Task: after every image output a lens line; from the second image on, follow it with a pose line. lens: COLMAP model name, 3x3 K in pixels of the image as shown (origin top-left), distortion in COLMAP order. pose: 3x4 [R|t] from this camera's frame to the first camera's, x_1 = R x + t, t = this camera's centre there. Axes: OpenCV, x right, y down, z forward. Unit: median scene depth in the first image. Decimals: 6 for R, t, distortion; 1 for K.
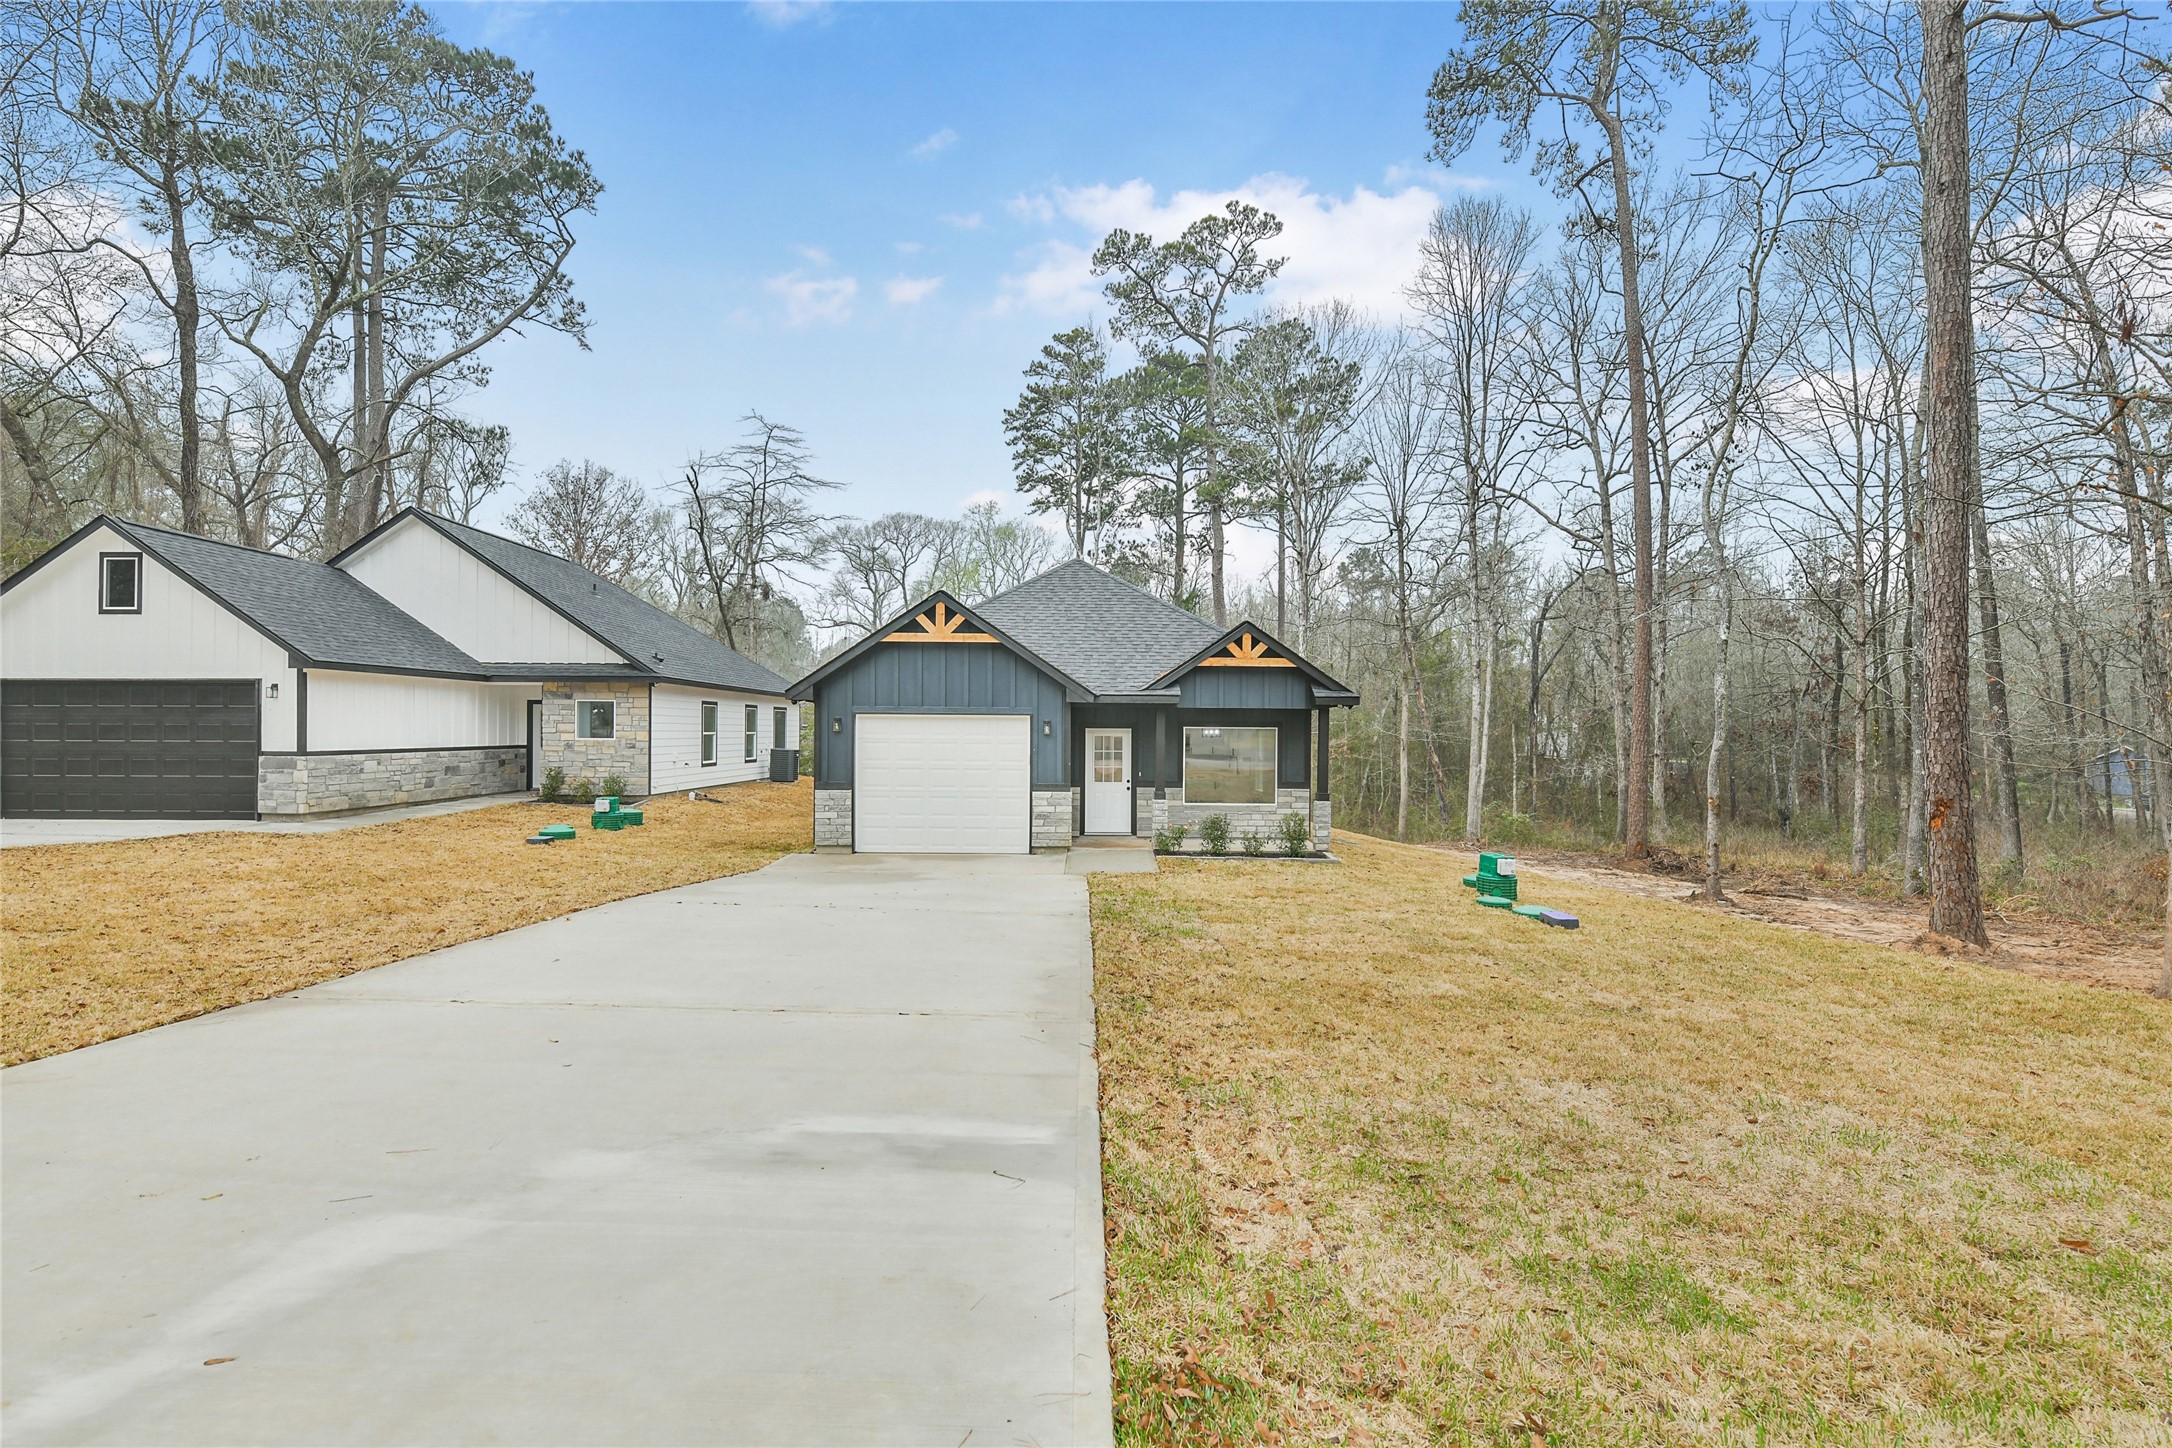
lens RADIAL K [[981.8, 0, 1077.9], [0, 981.8, 733.8], [0, 0, 1]] dist [0.002316, -0.010715]
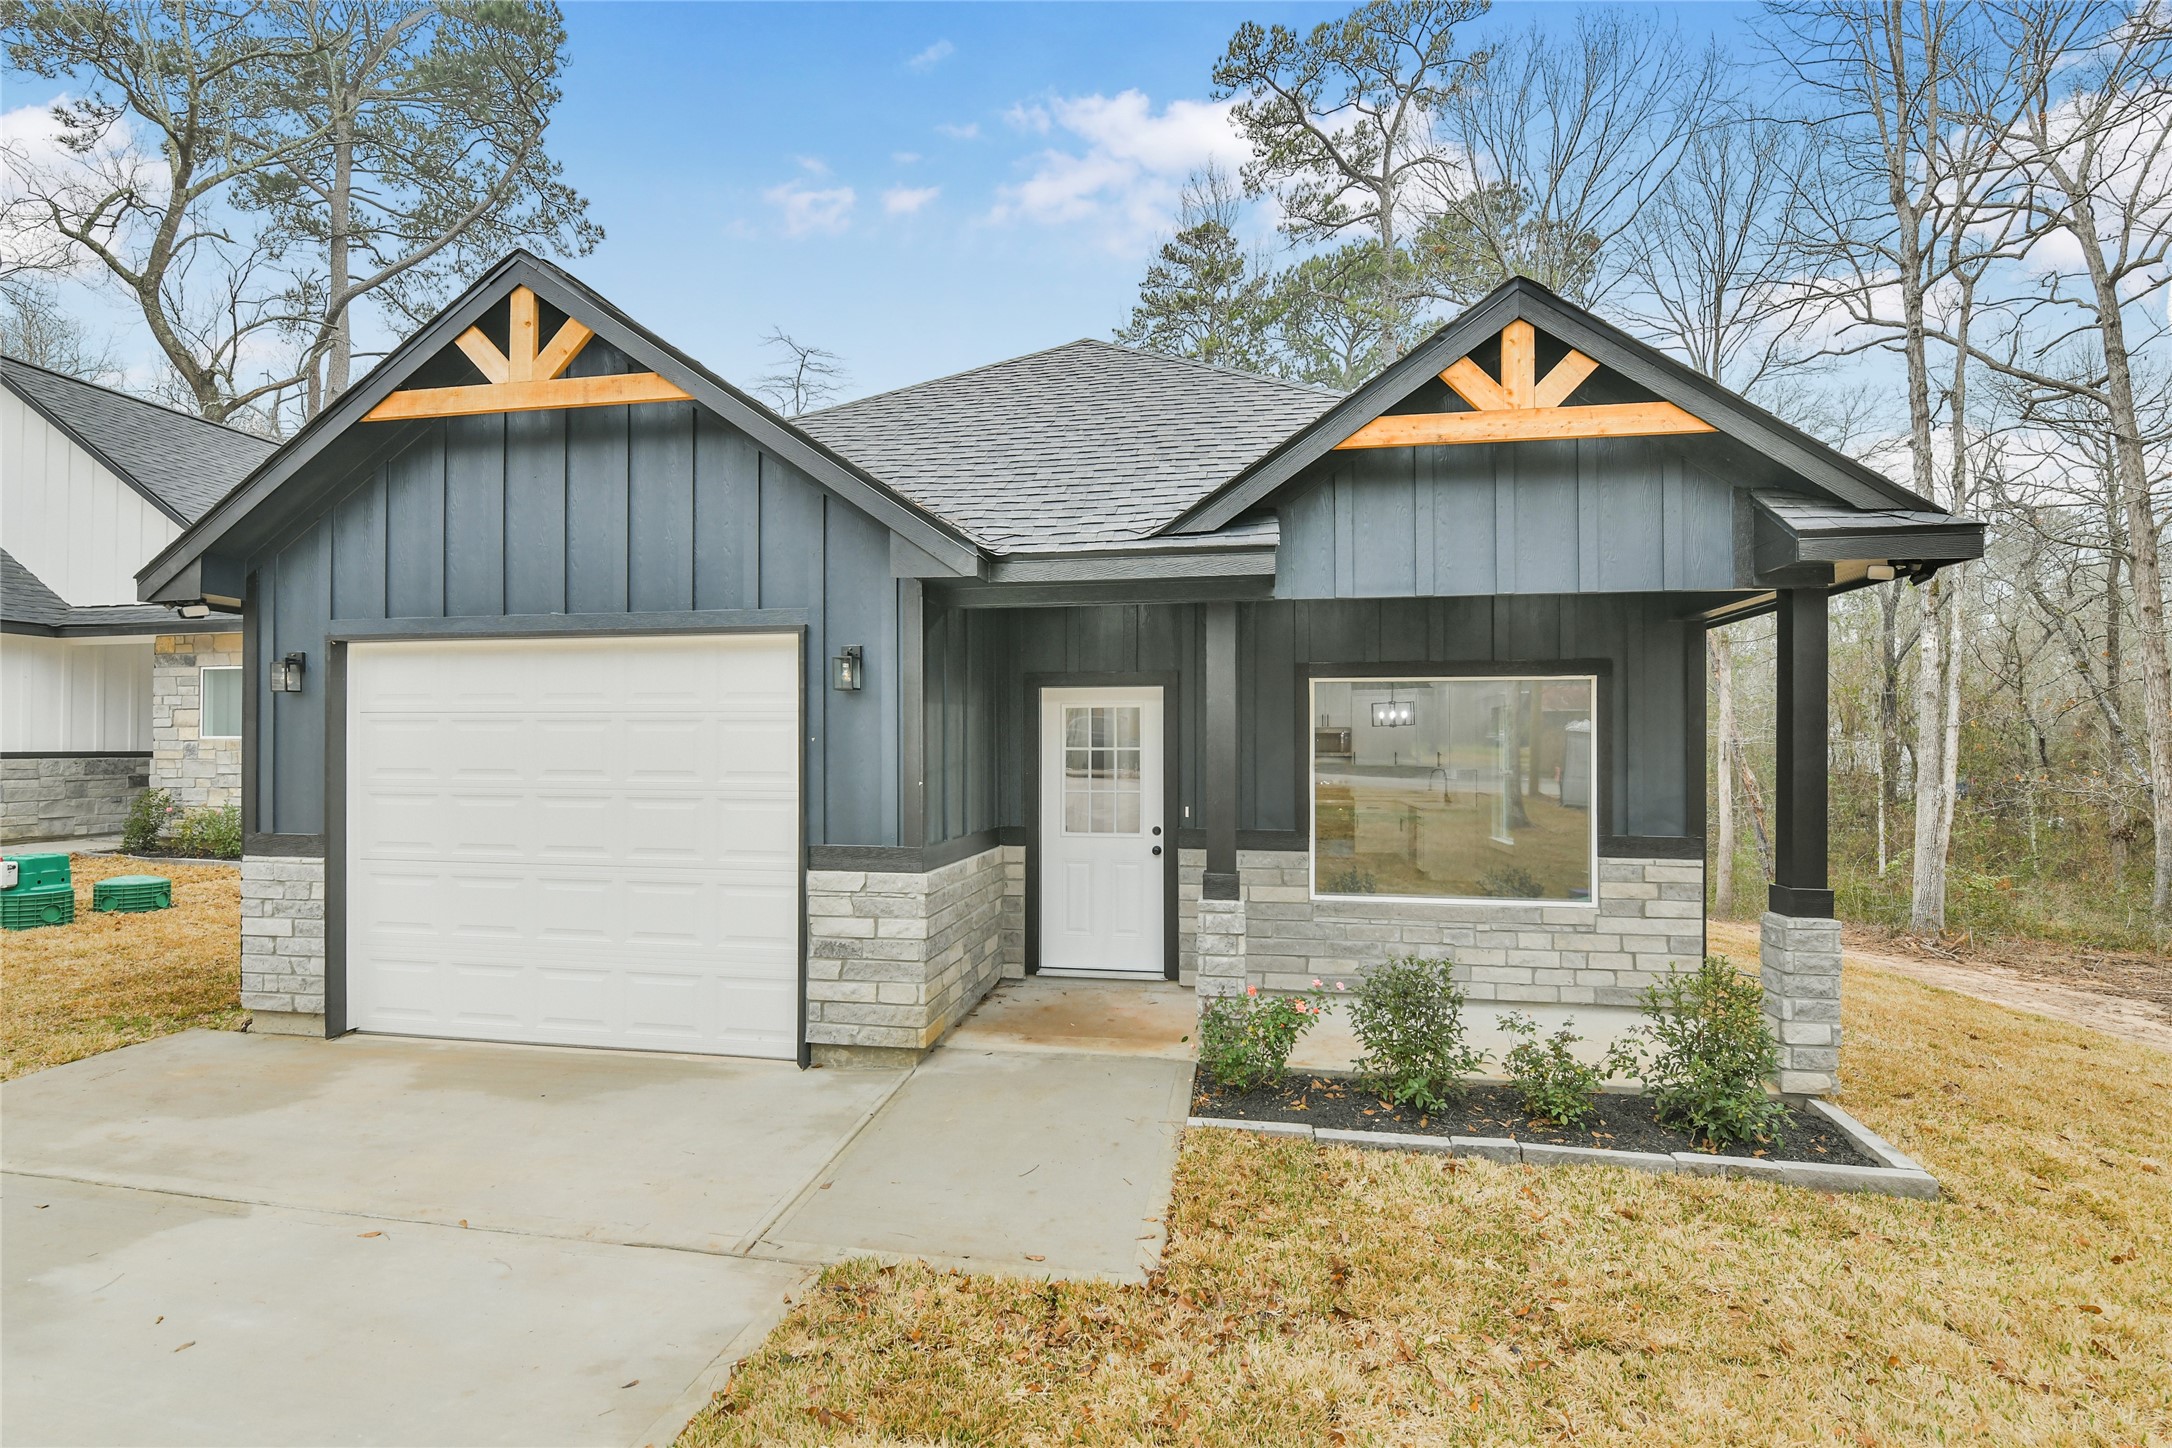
lens RADIAL K [[988.6, 0, 1074.4], [0, 988.6, 736.3], [0, 0, 1]] dist [-0.000275, -0.009771]
pose [[0.984257, -0.007684, -0.176573, 0.067483], [0.004797, 0.999848, -0.016771, 0.014960], [0.176675, 0.015660, 0.984145, 0.493116]]
